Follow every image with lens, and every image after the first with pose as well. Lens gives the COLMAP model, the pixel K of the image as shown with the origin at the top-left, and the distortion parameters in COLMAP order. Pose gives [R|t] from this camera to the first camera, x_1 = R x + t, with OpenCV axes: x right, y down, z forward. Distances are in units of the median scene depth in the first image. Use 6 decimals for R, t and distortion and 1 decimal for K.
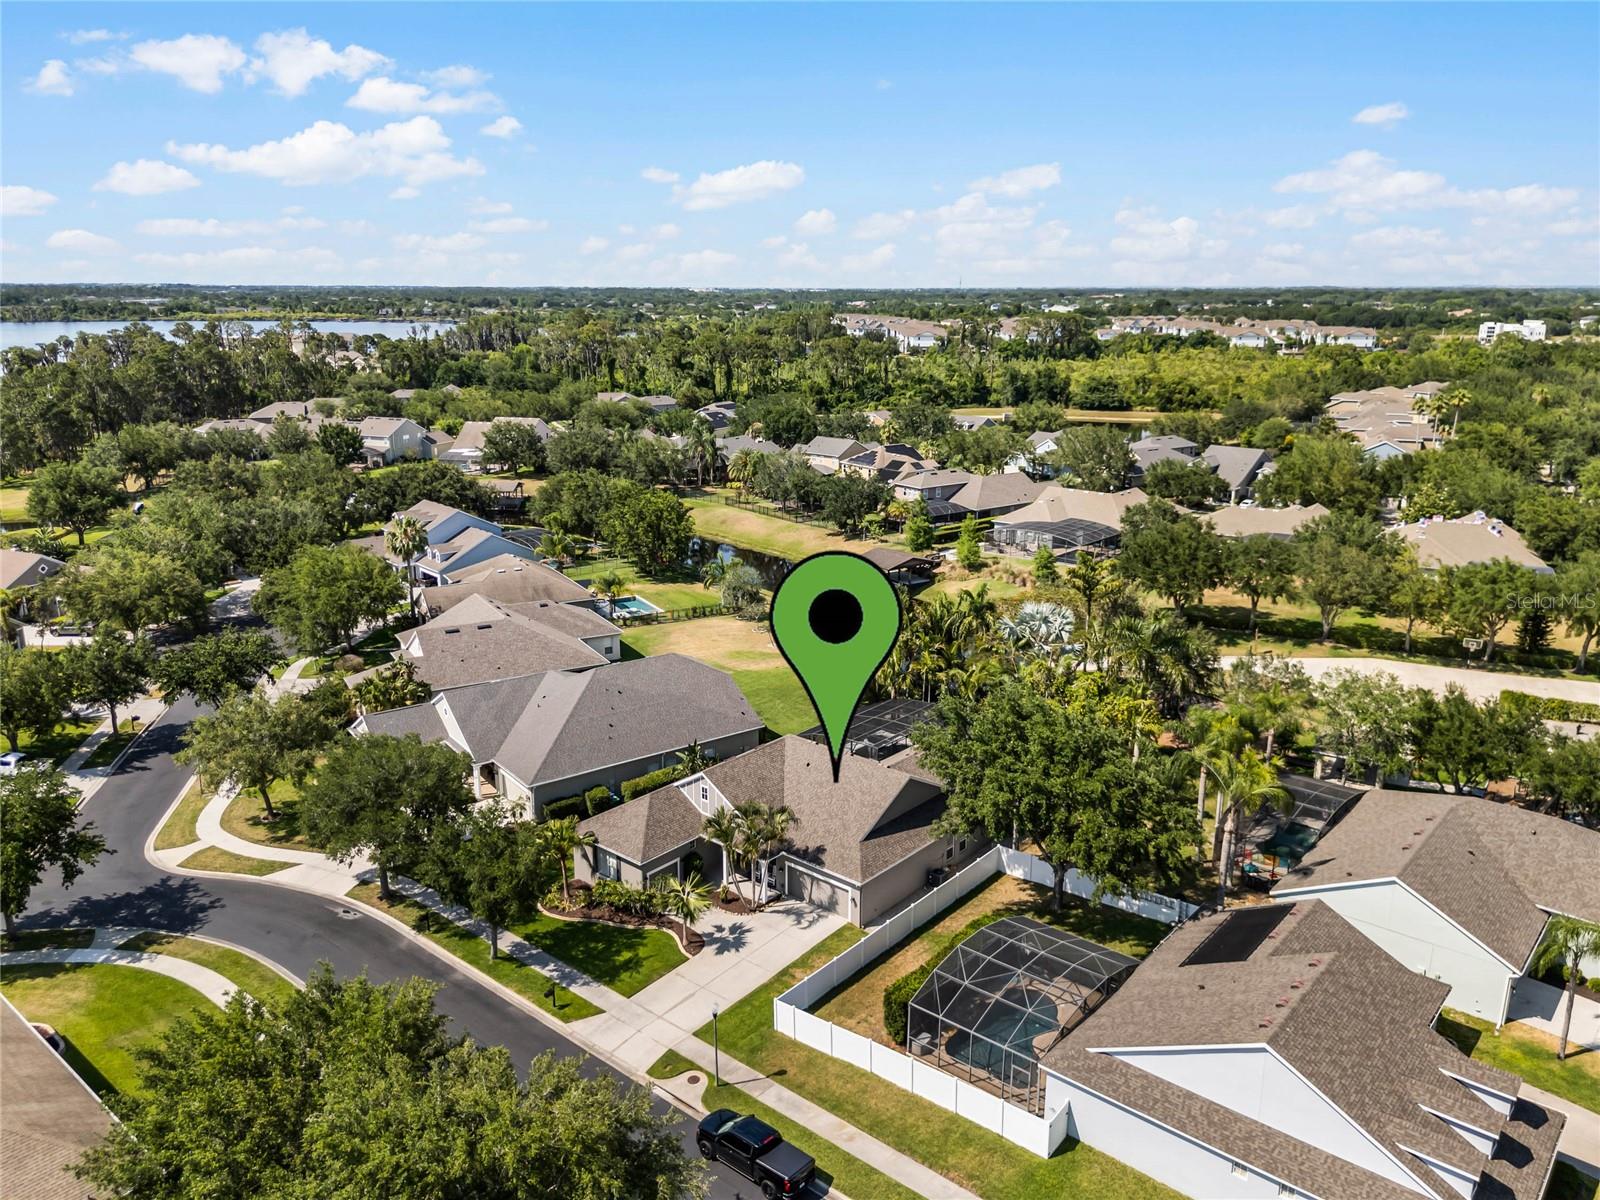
lens RADIAL K [[1185.8, 0, 800.0], [0, 1185.8, 600.0], [0, 0, 1]] dist [0.055494, -0.056488]
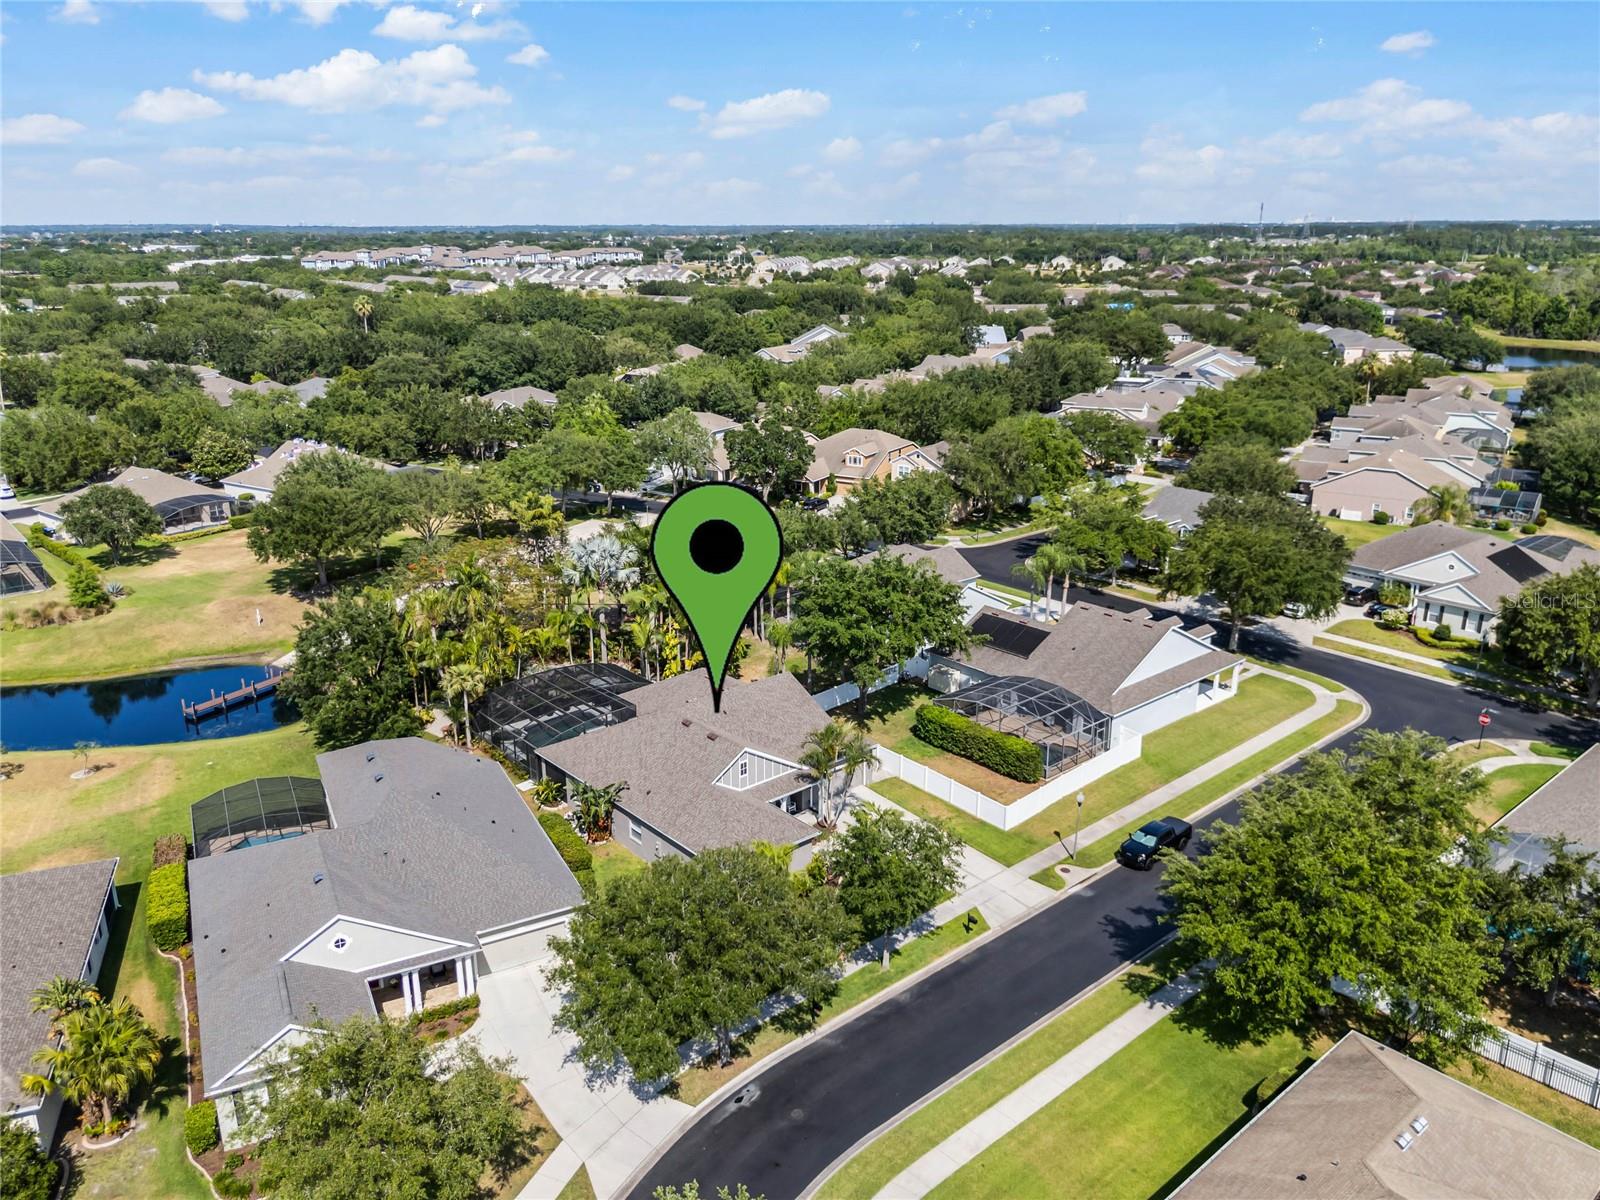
lens RADIAL K [[1185.8, 0, 800.0], [0, 1185.8, 600.0], [0, 0, 1]] dist [0.055494, -0.056488]
pose [[0.146665, -0.299966, 0.942608, -0.919547], [0.256489, 0.931854, 0.256635, -0.198418], [-0.955355, 0.204129, 0.213609, 0.692017]]
